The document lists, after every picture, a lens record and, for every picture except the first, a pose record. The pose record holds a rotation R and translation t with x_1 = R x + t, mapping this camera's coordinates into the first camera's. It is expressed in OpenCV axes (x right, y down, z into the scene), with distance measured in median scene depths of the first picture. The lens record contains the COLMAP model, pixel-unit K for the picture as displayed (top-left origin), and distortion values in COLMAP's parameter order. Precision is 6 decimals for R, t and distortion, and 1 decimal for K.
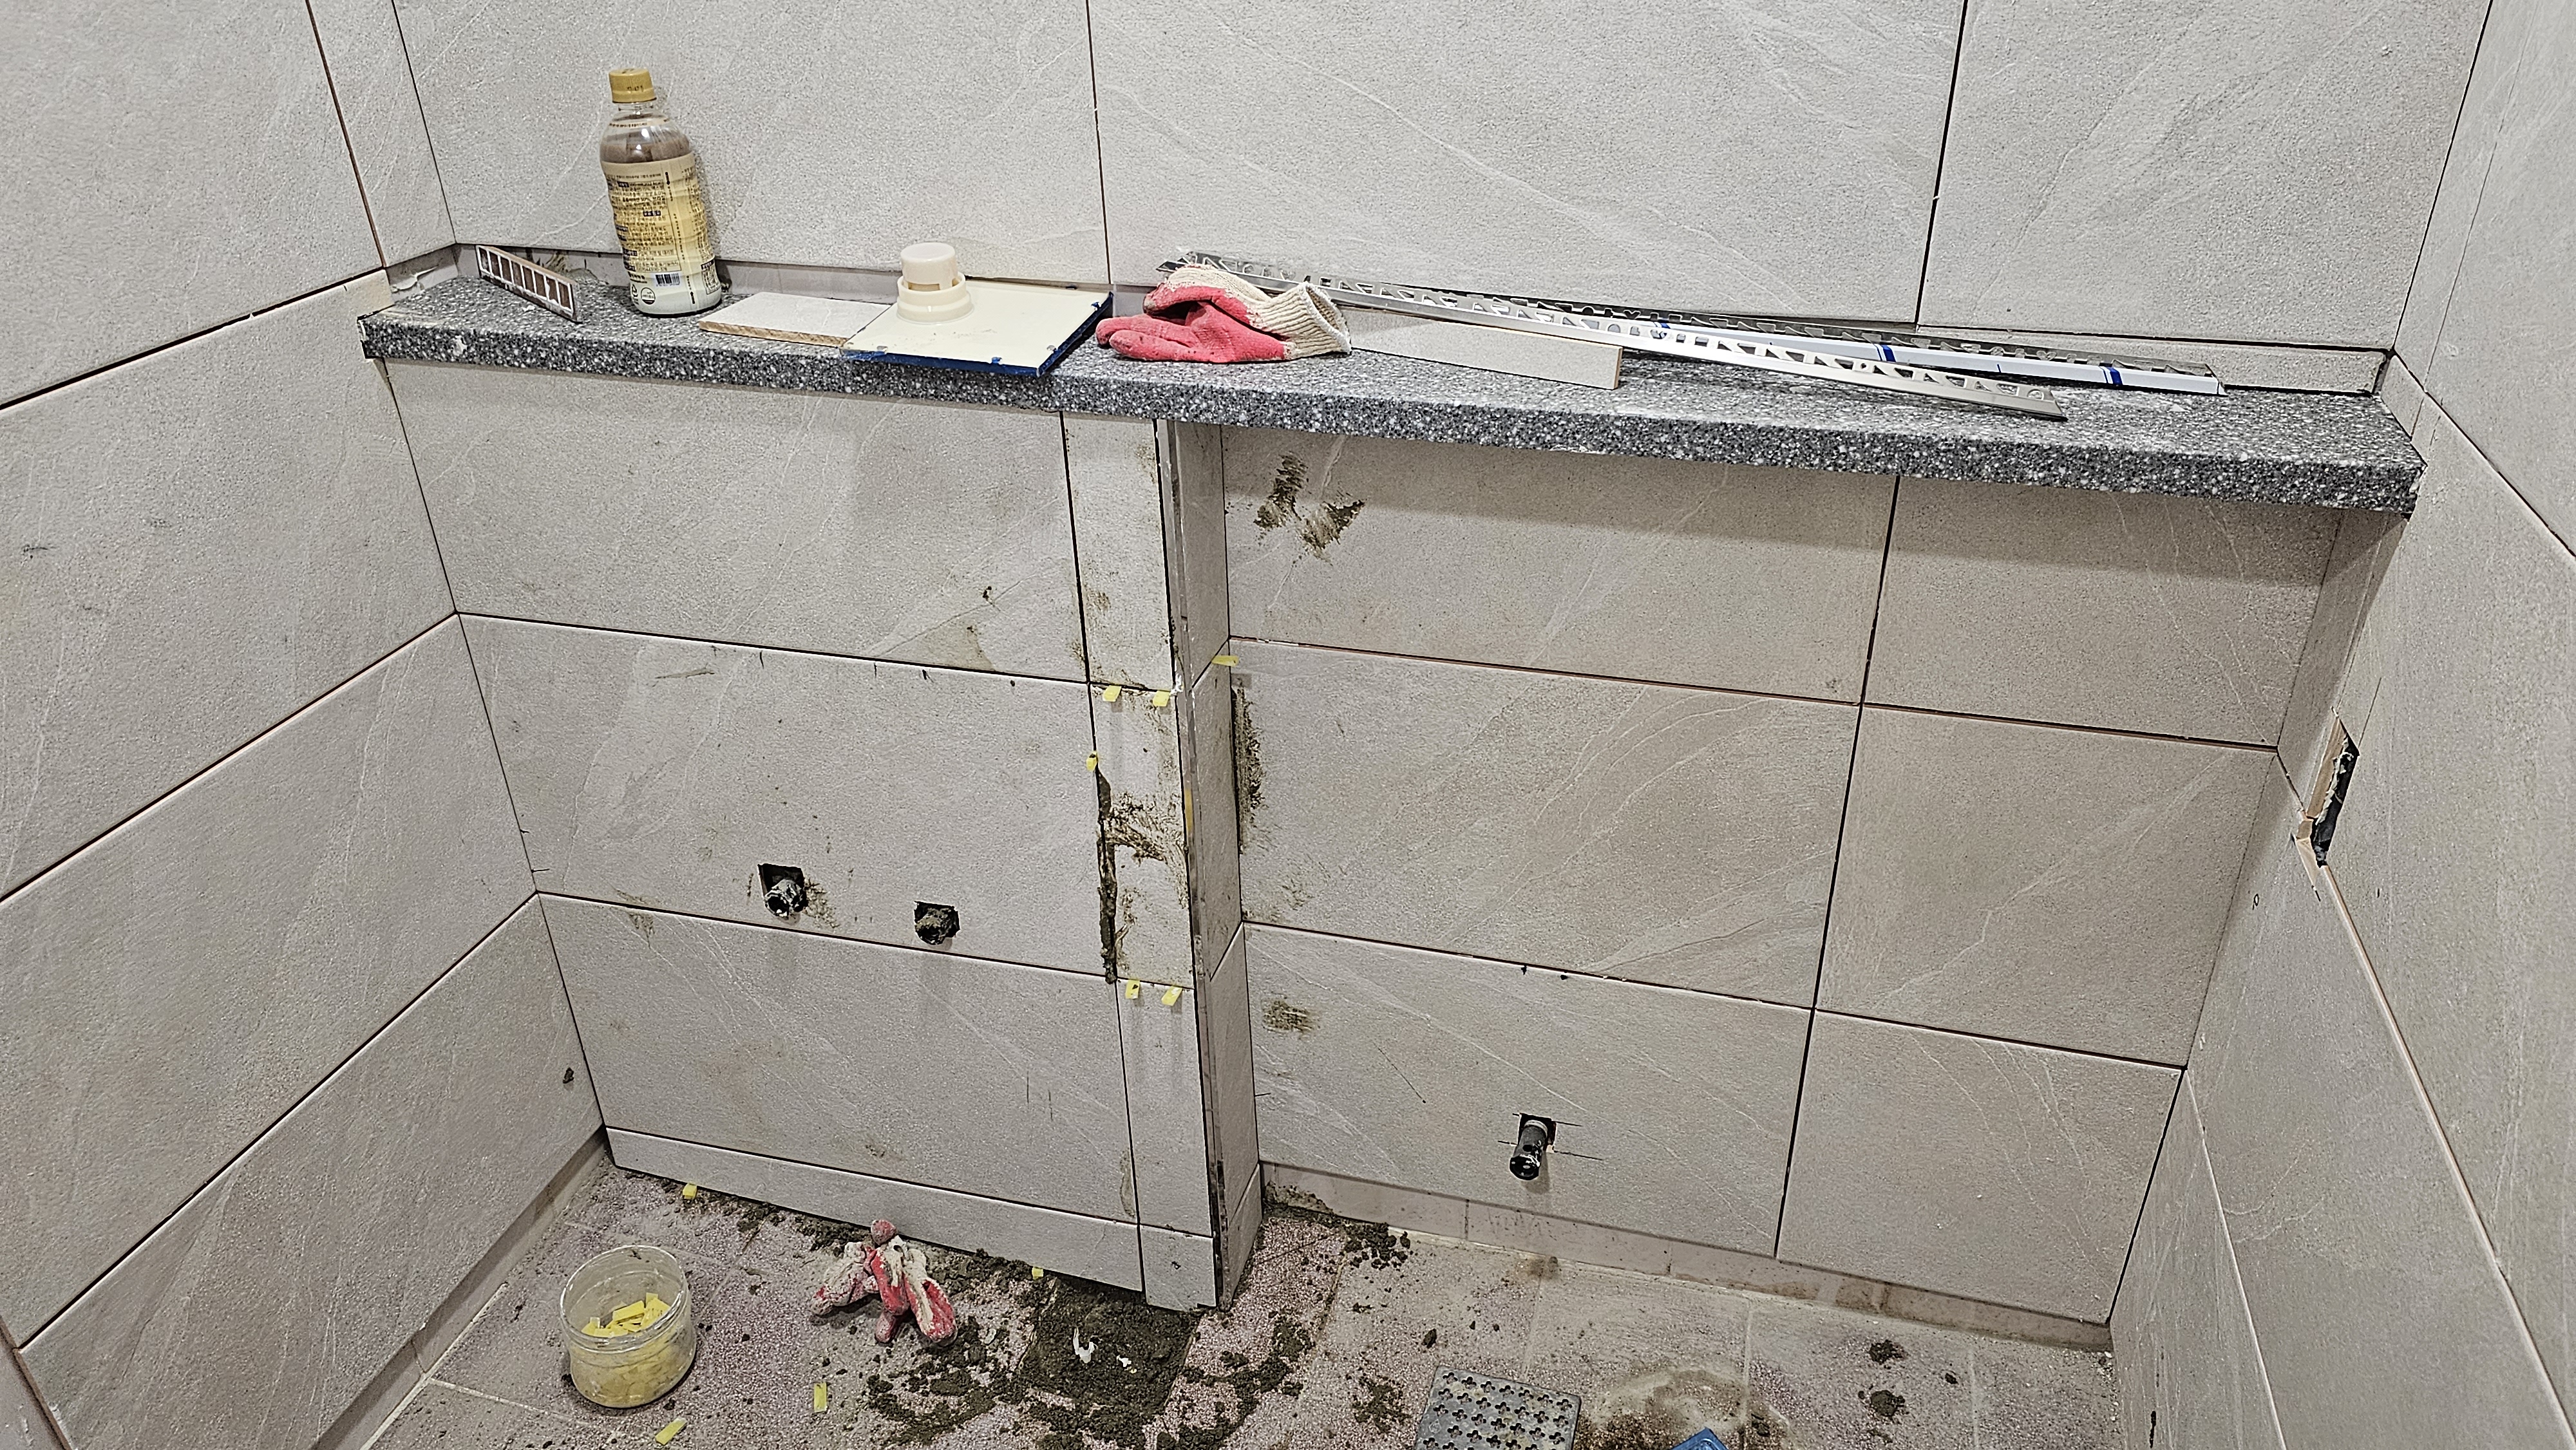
lens RADIAL K [[1724.0, 0, 1308.5], [0, 1724.0, 695.1], [0, 0, 1]] dist [0.064302, -0.064328]
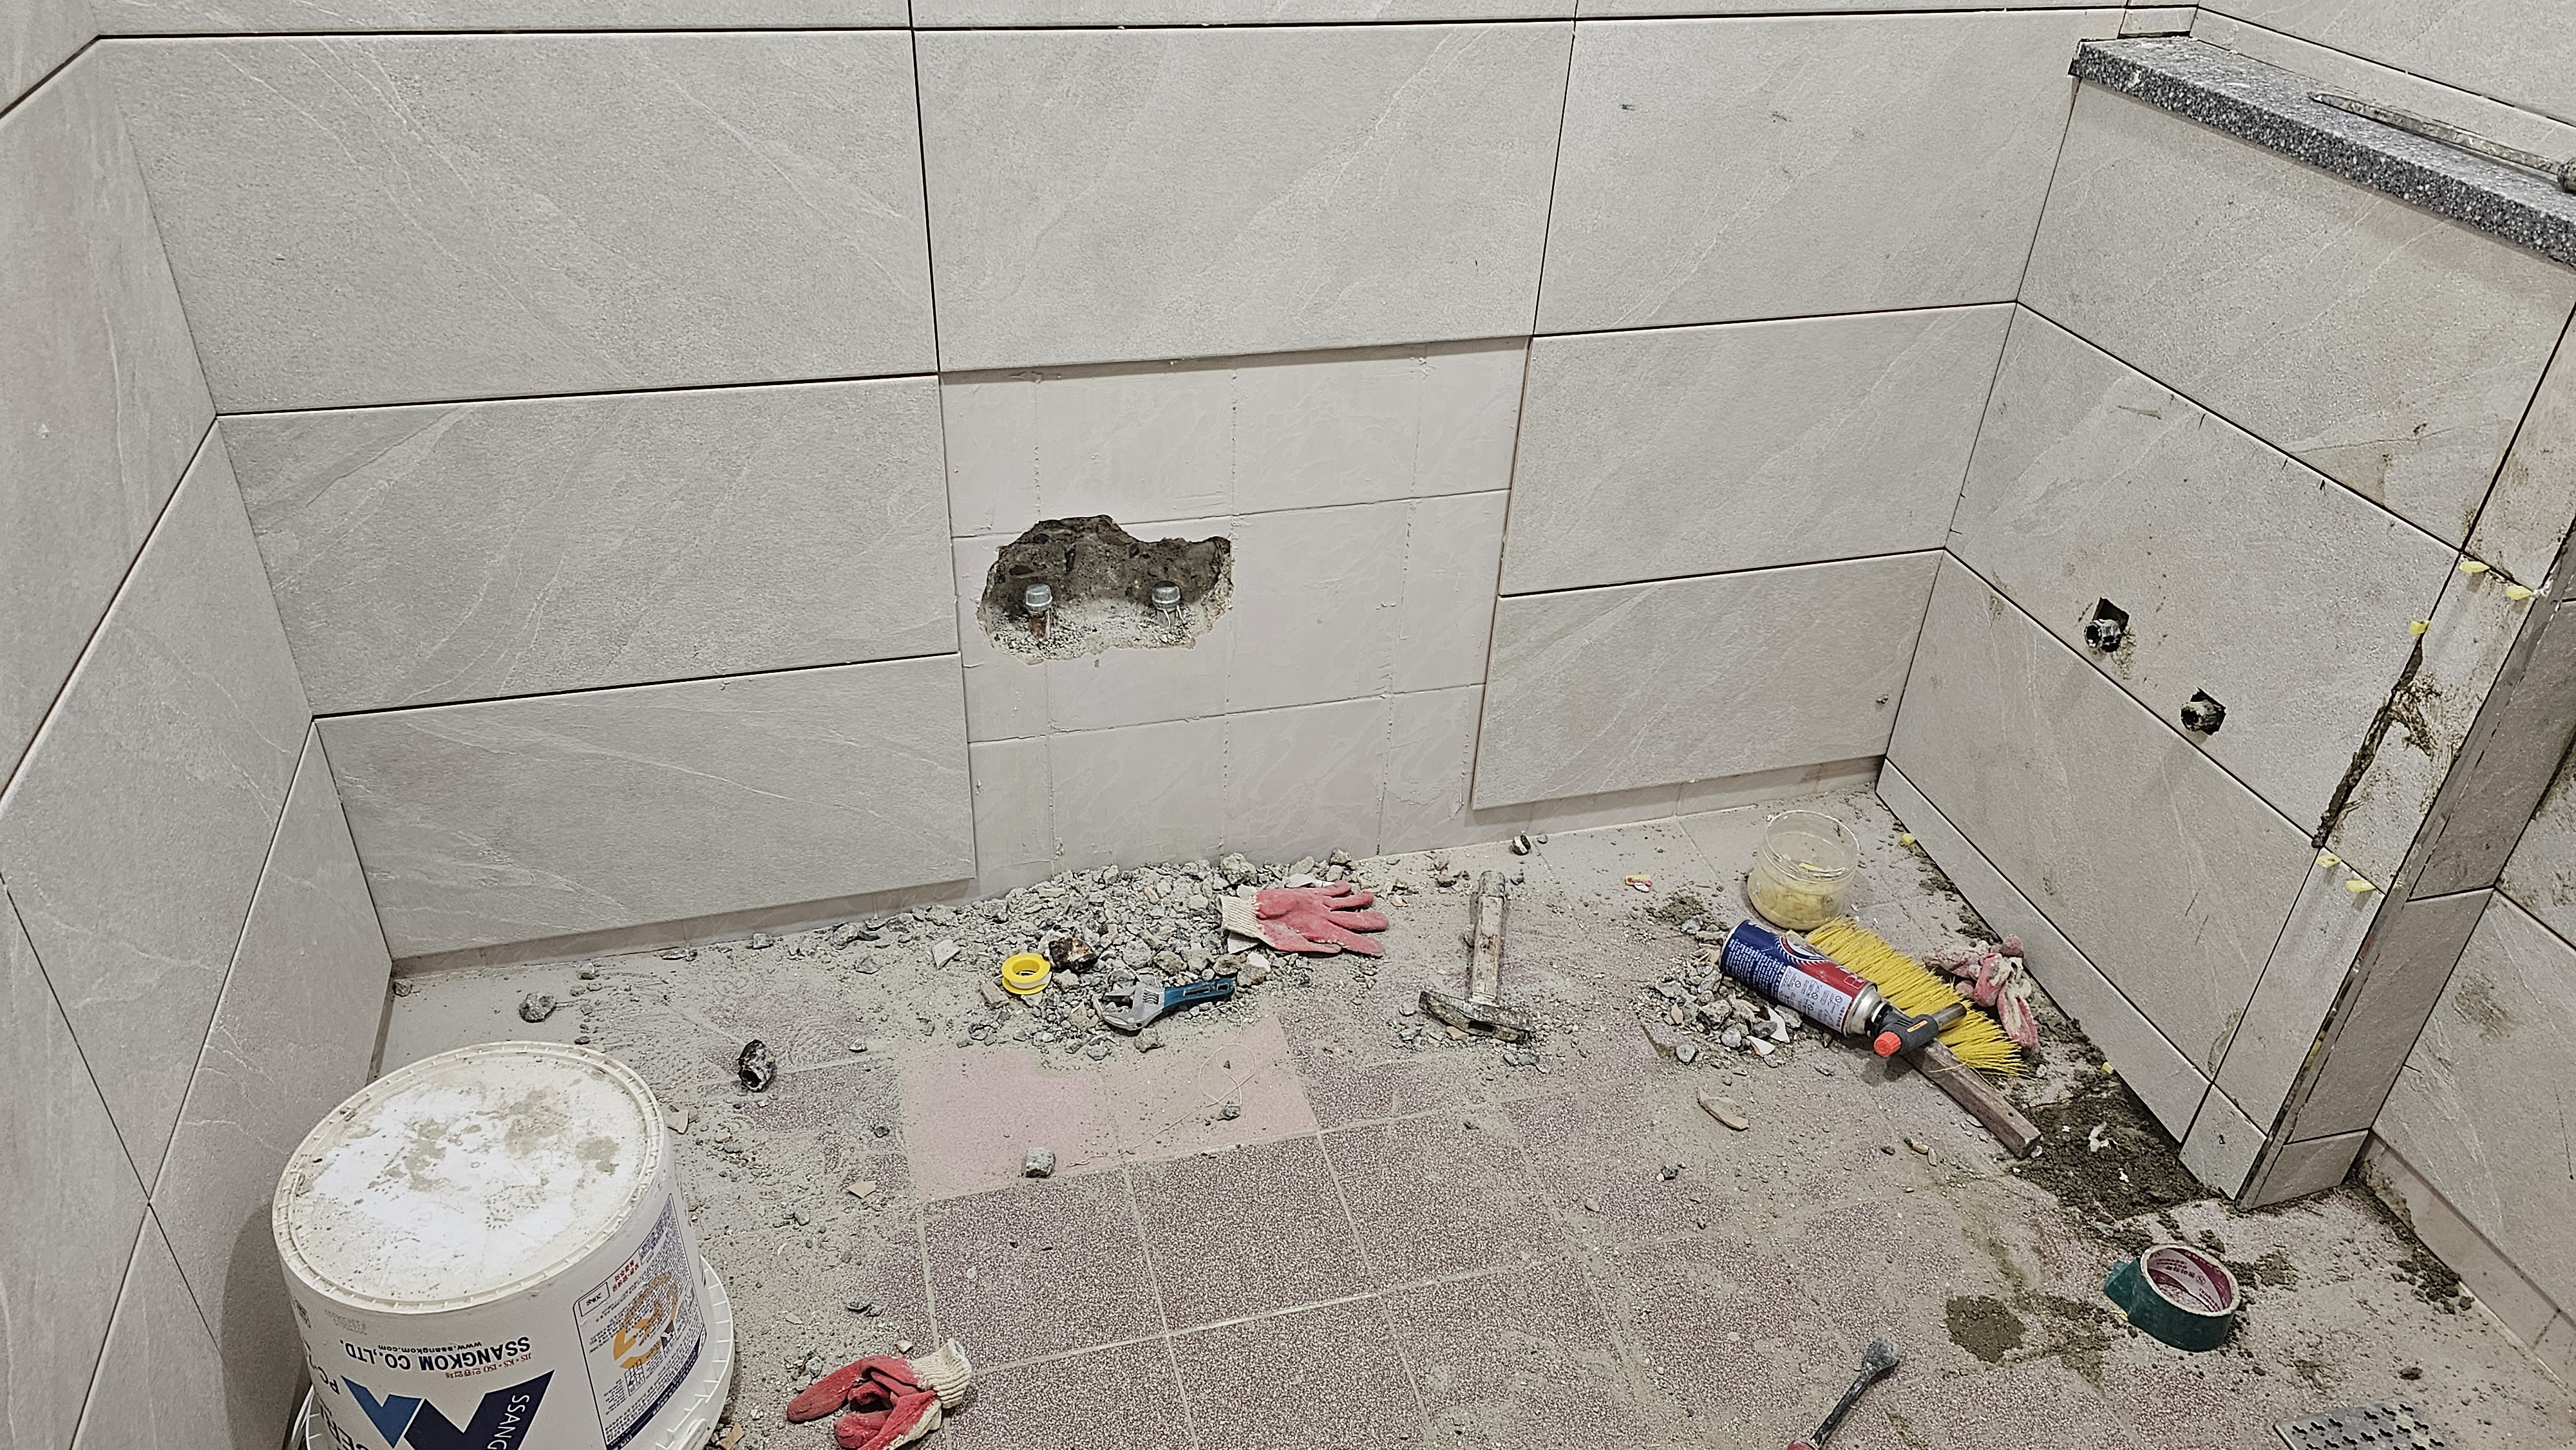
lens RADIAL K [[1724.0, 0, 1285.9], [0, 1724.0, 746.3], [0, 0, 1]] dist [0.064302, -0.064328]
pose [[0.514653, 0.514586, -0.685809, 0.279511], [-0.456688, 0.841486, 0.288683, 0.107236], [0.725651, 0.164628, 0.668078, -0.157941]]
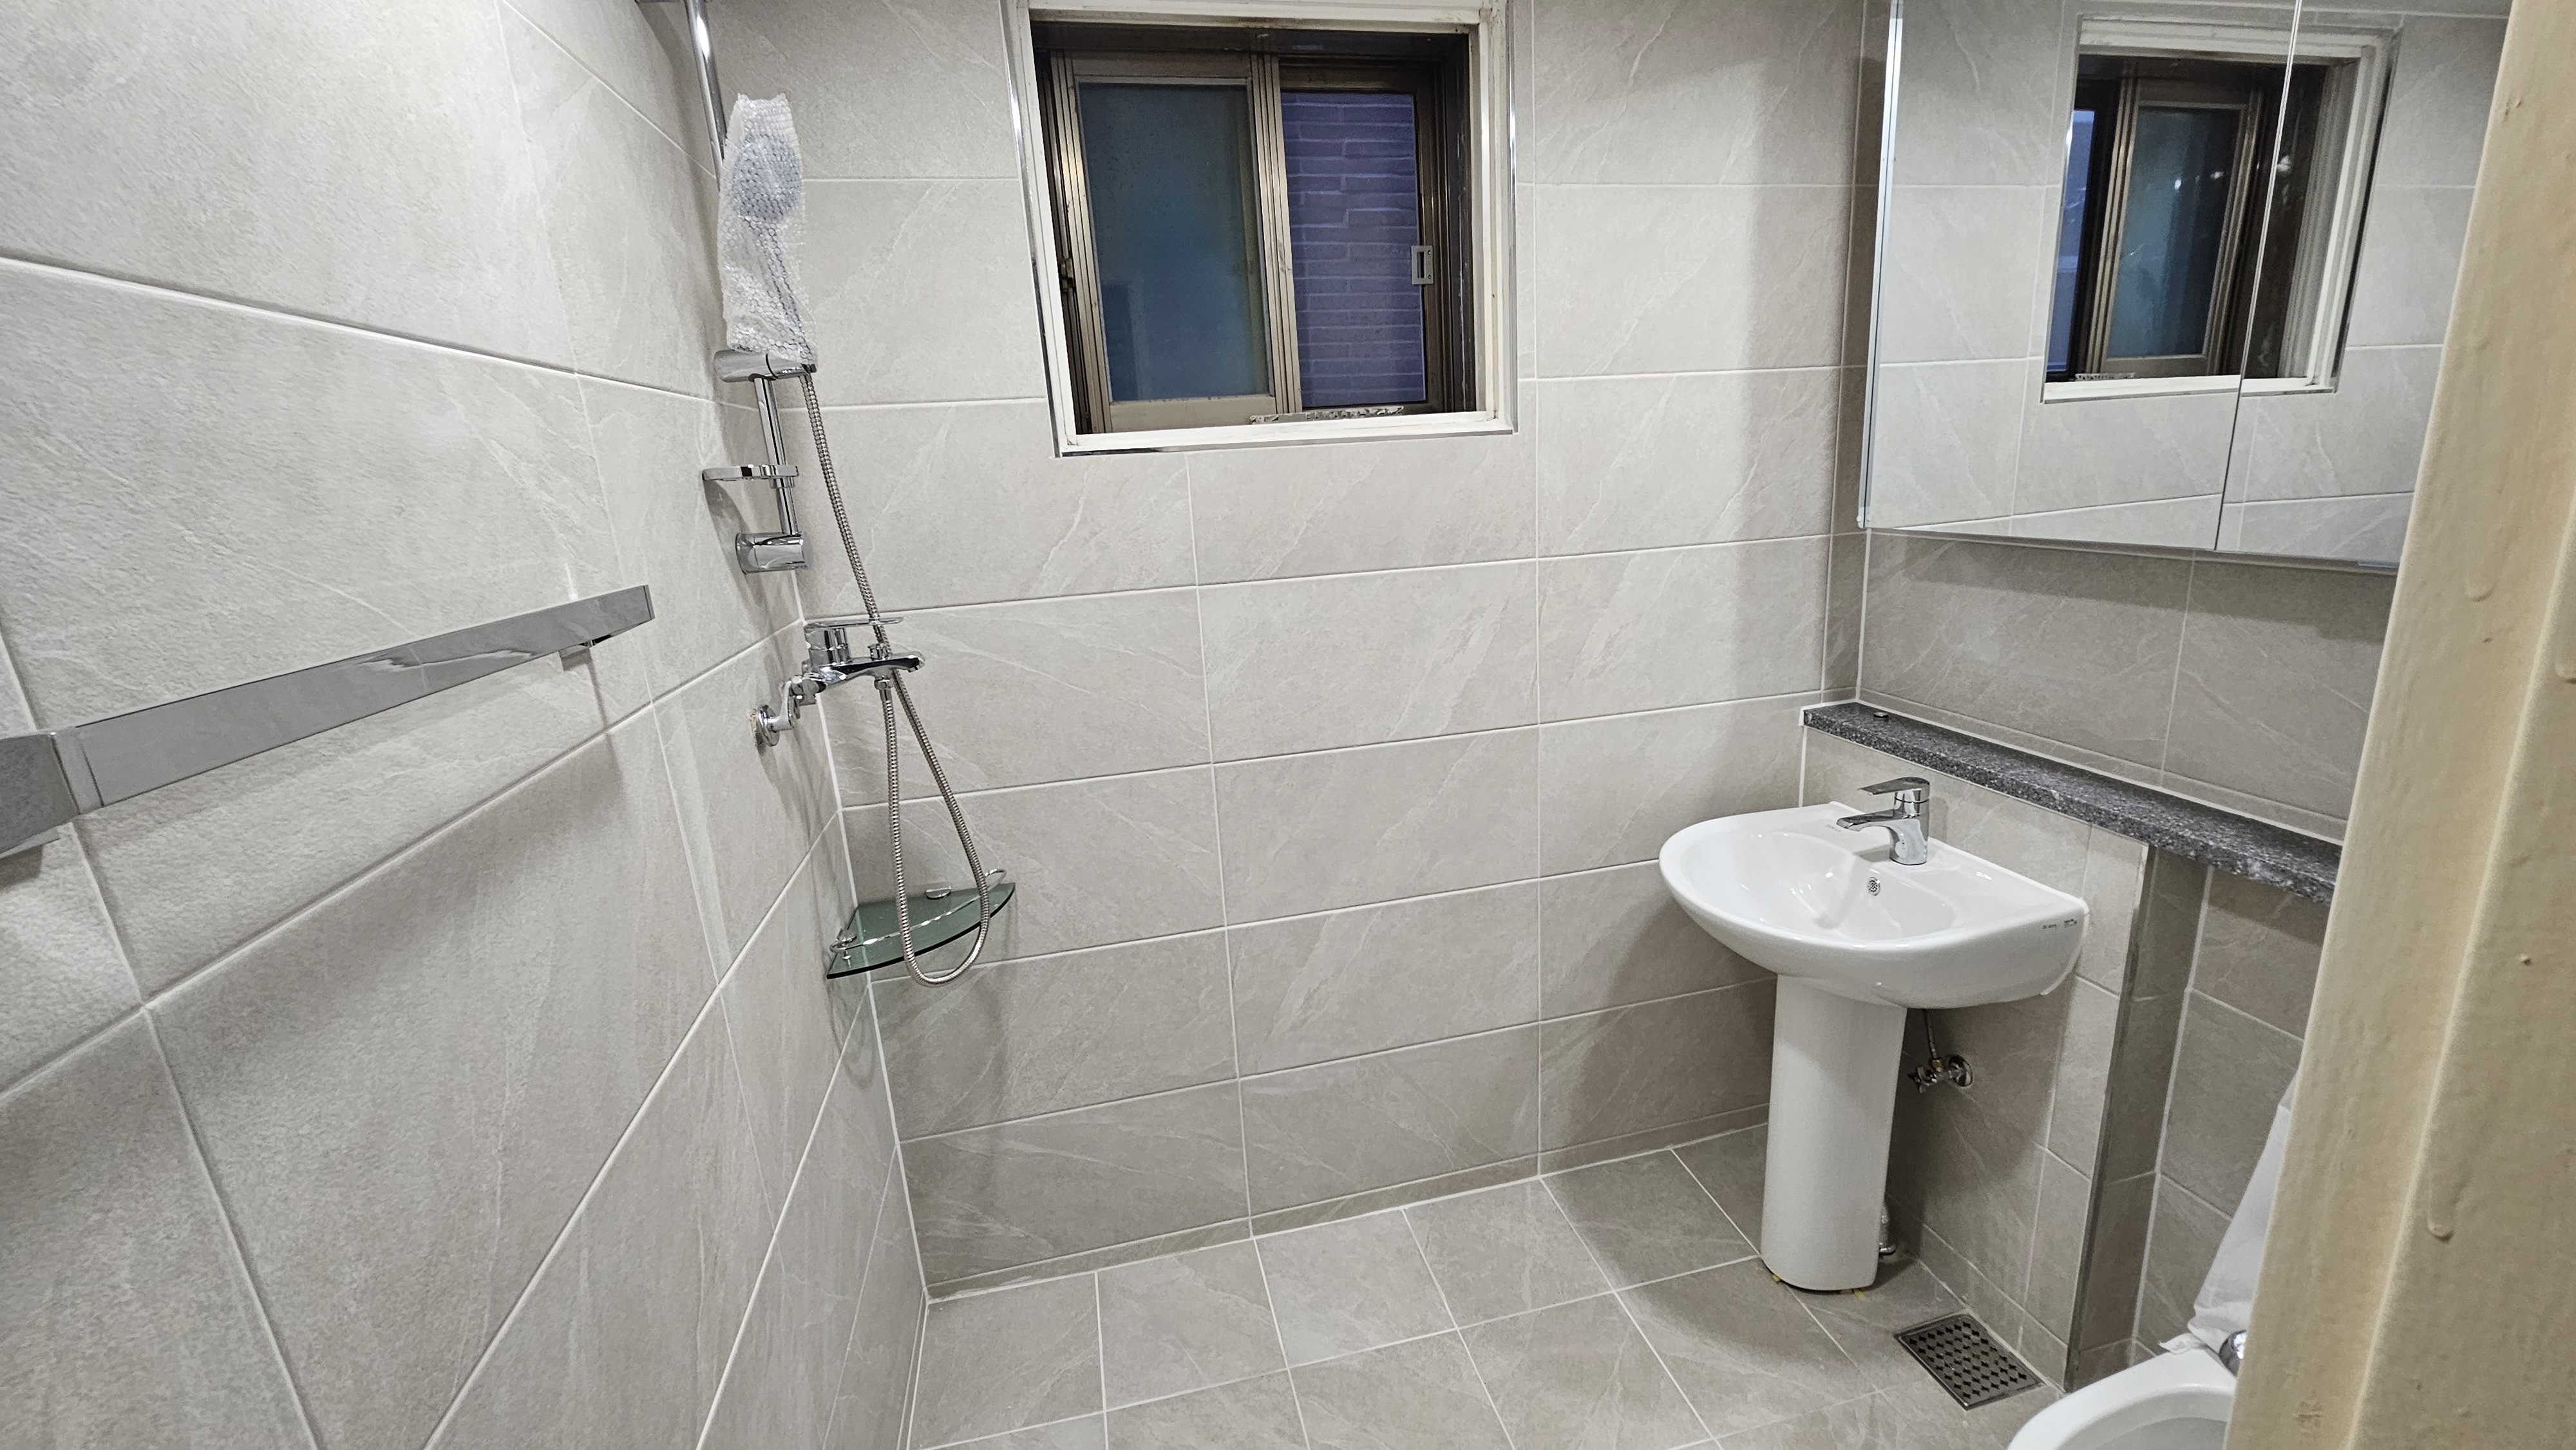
lens RADIAL K [[1050.3, 0, 1319.5], [0, 1050.3, 721.1], [0, 0, 1]] dist [-0.006995, 0.001774]
pose [[0.487672, 0.212127, -0.846863, 0.364737], [-0.379627, 0.925047, 0.013101, 0.034715], [0.786167, 0.315103, 0.531649, -0.287962]]
